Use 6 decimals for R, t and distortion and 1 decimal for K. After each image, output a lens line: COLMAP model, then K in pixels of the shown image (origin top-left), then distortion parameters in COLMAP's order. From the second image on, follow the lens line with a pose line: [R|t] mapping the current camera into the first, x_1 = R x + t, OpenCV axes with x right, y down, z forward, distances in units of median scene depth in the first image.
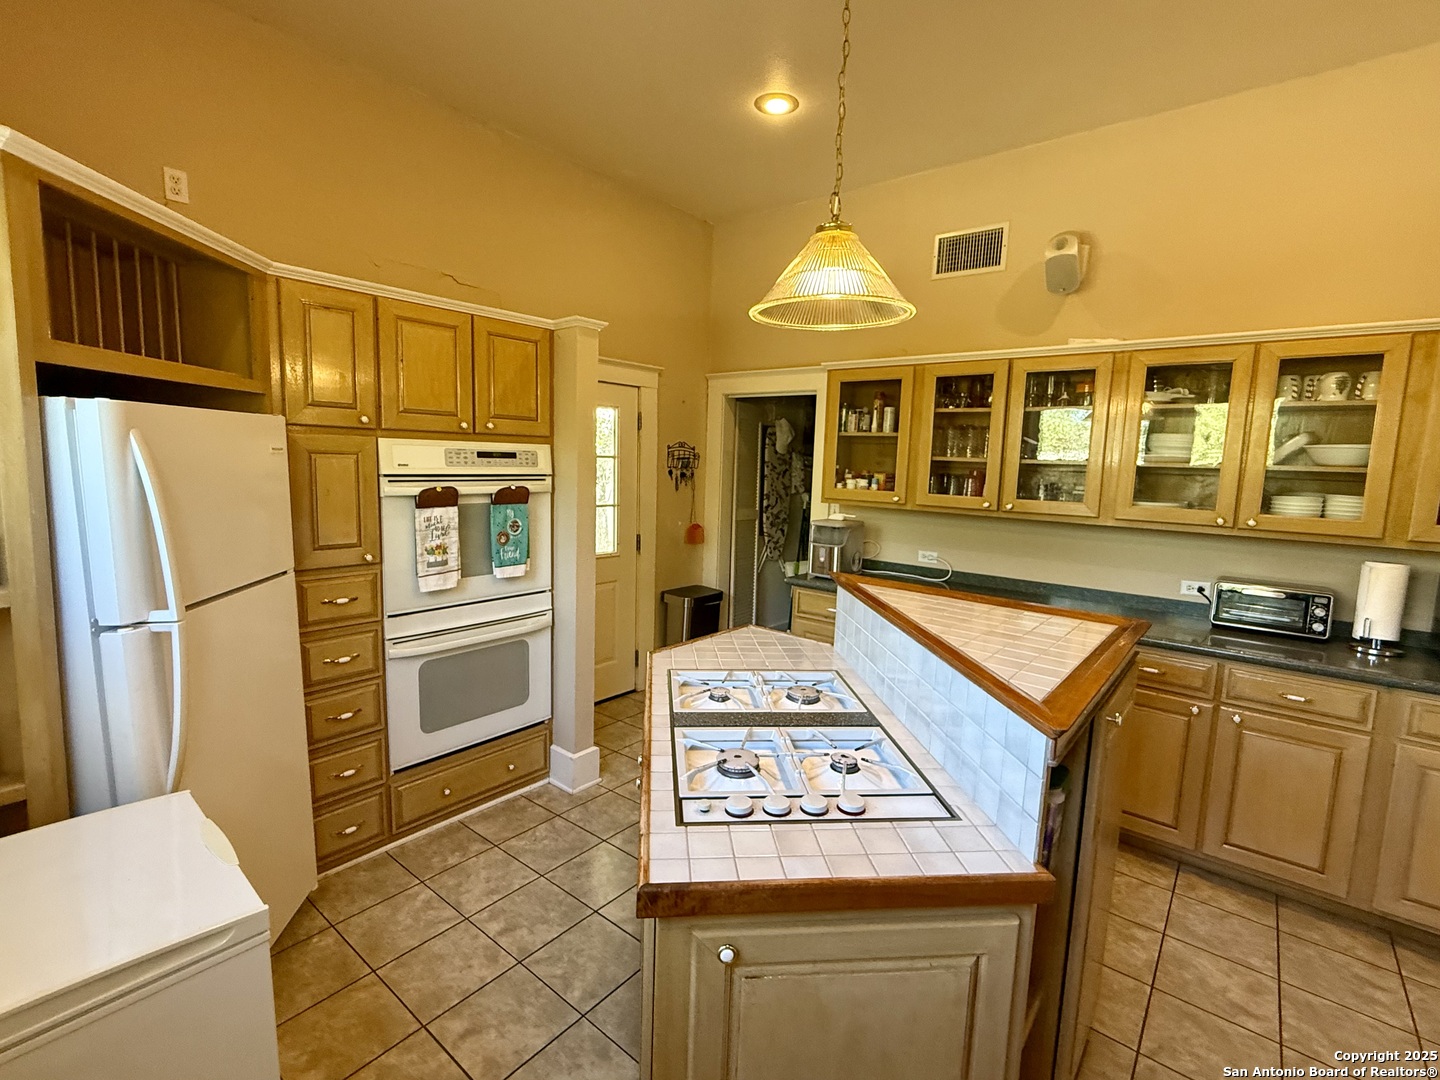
lens RADIAL K [[666.1, 0, 720.6], [0, 666.1, 543.1], [0, 0, 1]] dist [0.001644, 0.000169]
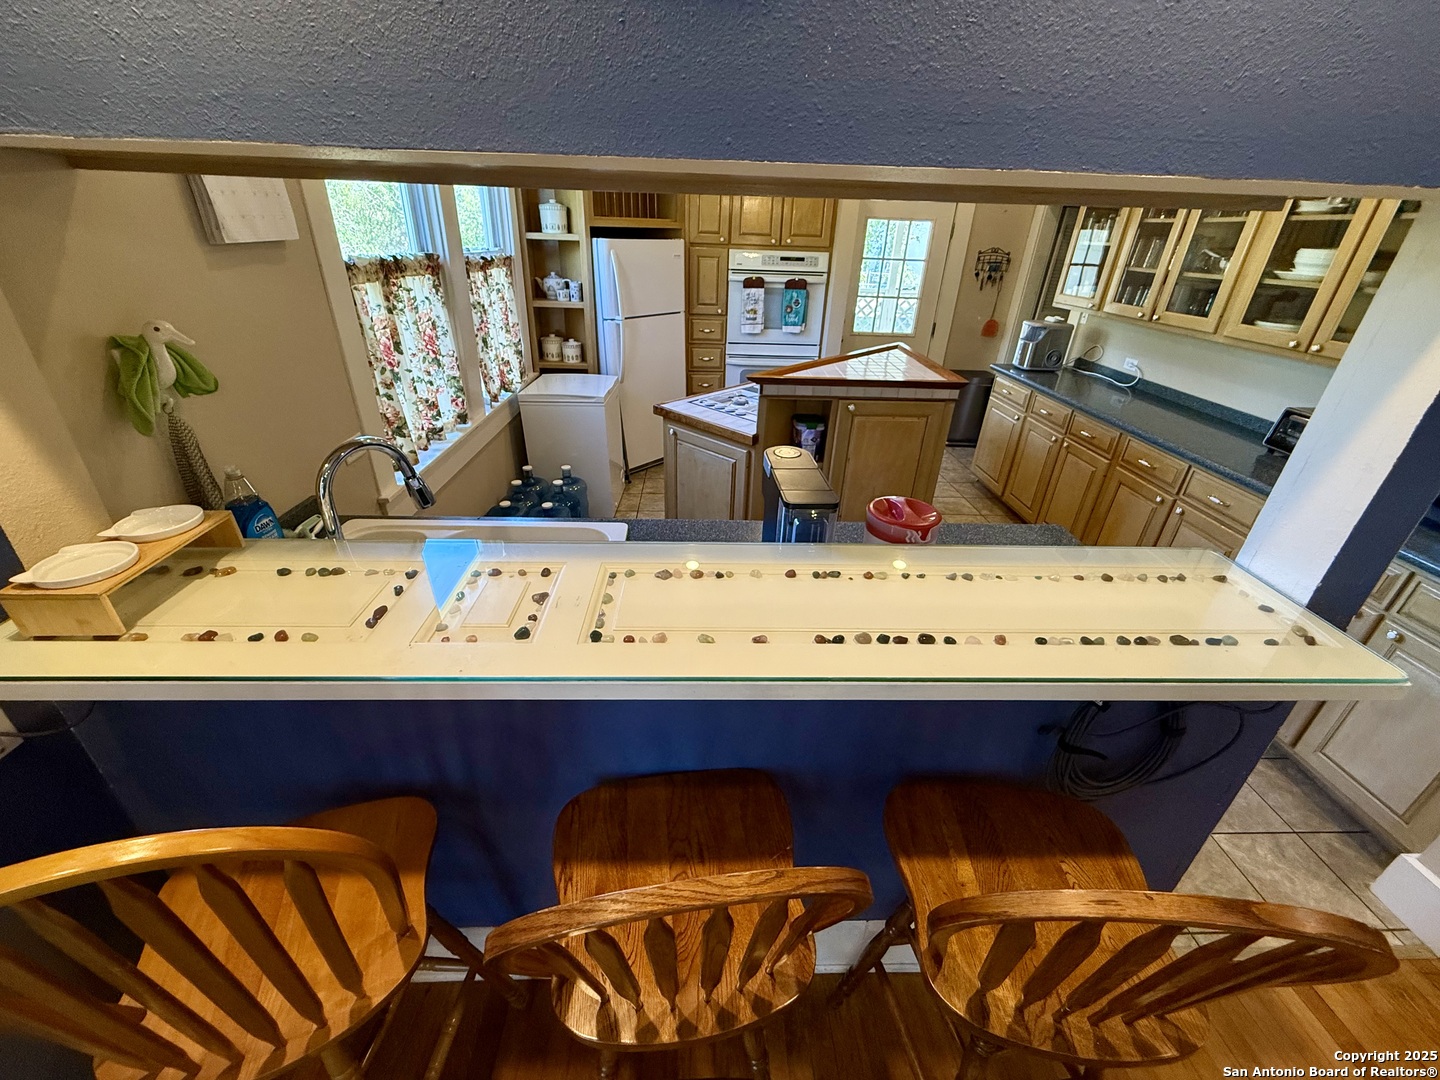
lens RADIAL K [[576.5, 0, 712.9], [0, 576.5, 537.5], [0, 0, 1]] dist [0.002089, 0.000138]
pose [[0.652931, 0.345200, -0.674180, 0.873497], [-0.108101, 0.923462, 0.368146, 0.012082], [0.749664, -0.167495, 0.640273, -0.293376]]
